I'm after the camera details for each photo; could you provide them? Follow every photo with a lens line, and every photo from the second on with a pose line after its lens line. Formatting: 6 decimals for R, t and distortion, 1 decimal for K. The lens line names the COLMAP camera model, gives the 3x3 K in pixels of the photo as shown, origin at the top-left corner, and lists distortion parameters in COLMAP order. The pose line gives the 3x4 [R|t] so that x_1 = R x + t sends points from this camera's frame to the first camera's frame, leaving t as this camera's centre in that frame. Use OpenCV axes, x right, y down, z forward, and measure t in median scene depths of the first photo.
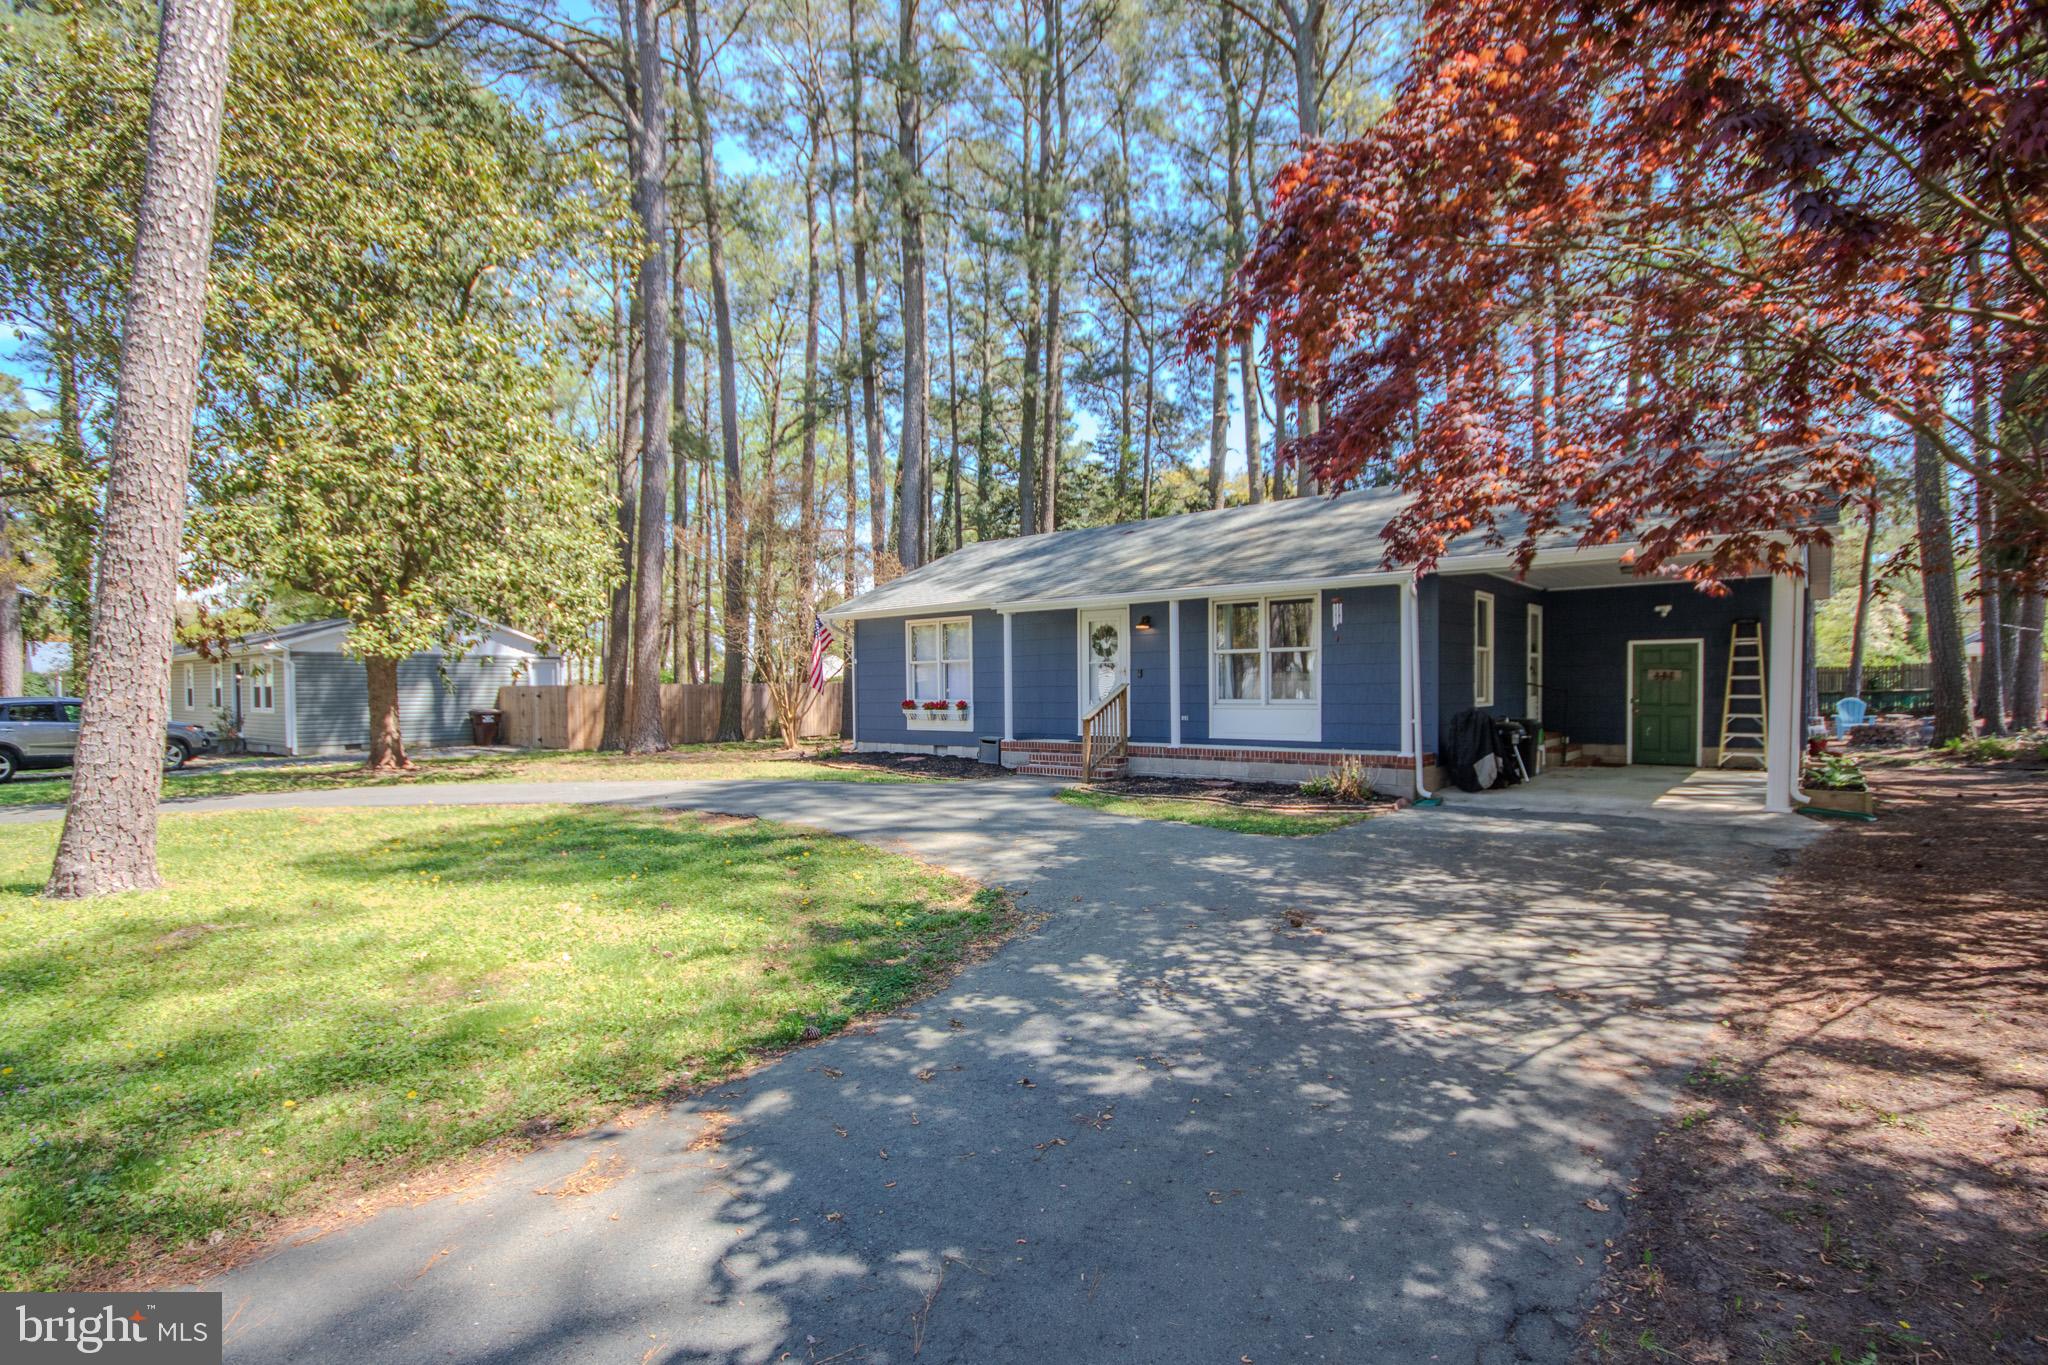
lens RADIAL K [[956.3, 0, 1030.0], [0, 956.3, 710.5], [0, 0, 1]] dist [0.007904, -0.009730]
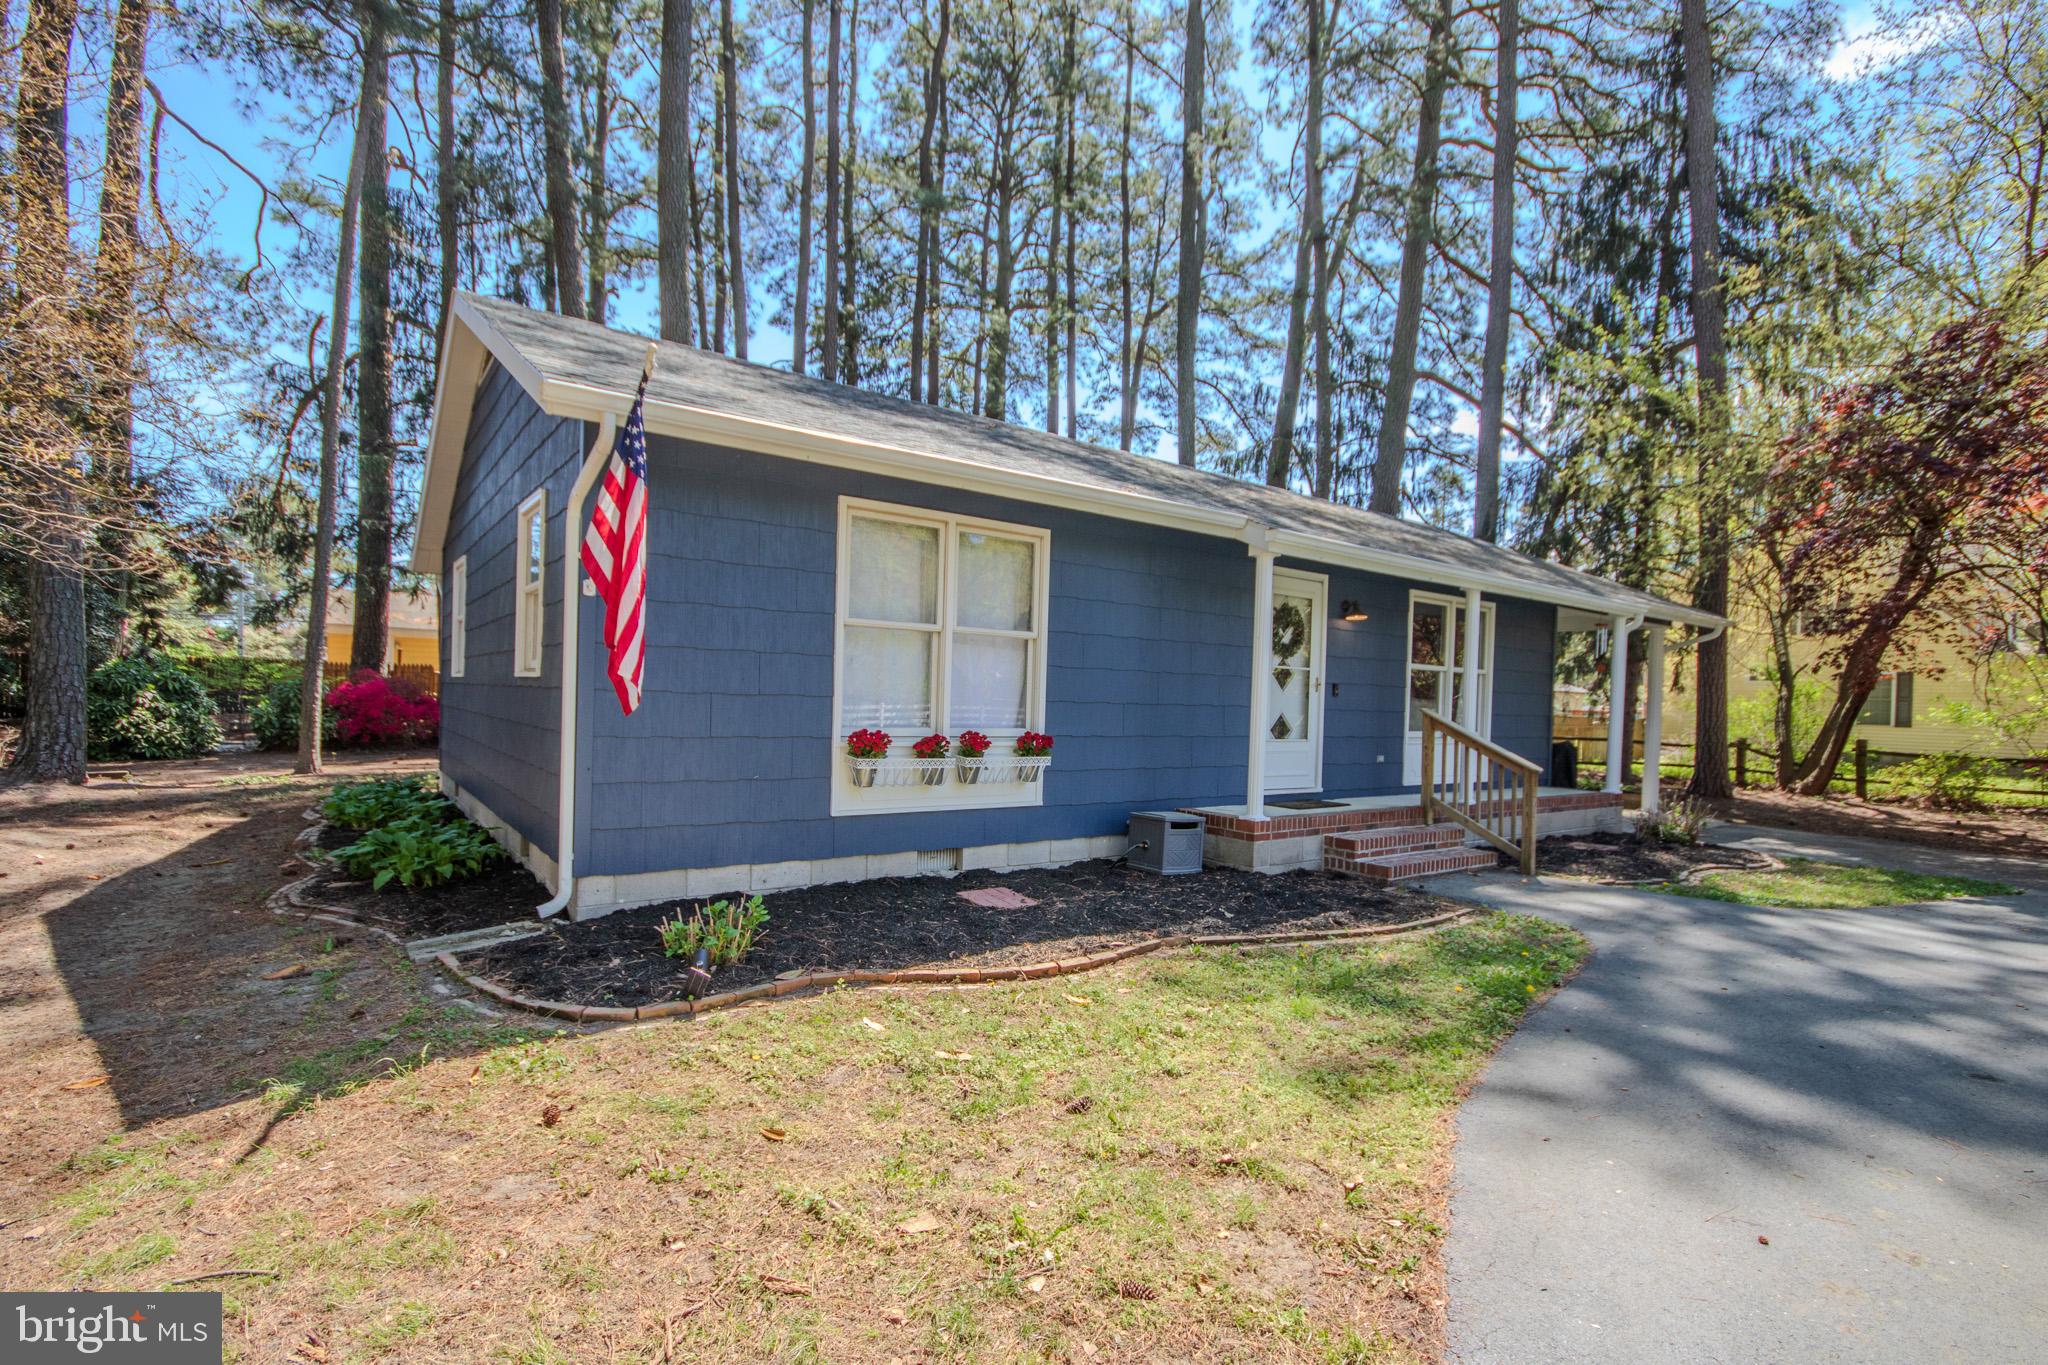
lens RADIAL K [[927.1, 0, 1036.6], [0, 927.1, 714.0], [0, 0, 1]] dist [0.001684, -0.014946]
pose [[0.266077, 0.012823, 0.963867, -0.494868], [0.000900, 0.999908, -0.013551, -0.013743], [-0.963951, 0.004473, 0.266041, 0.978787]]
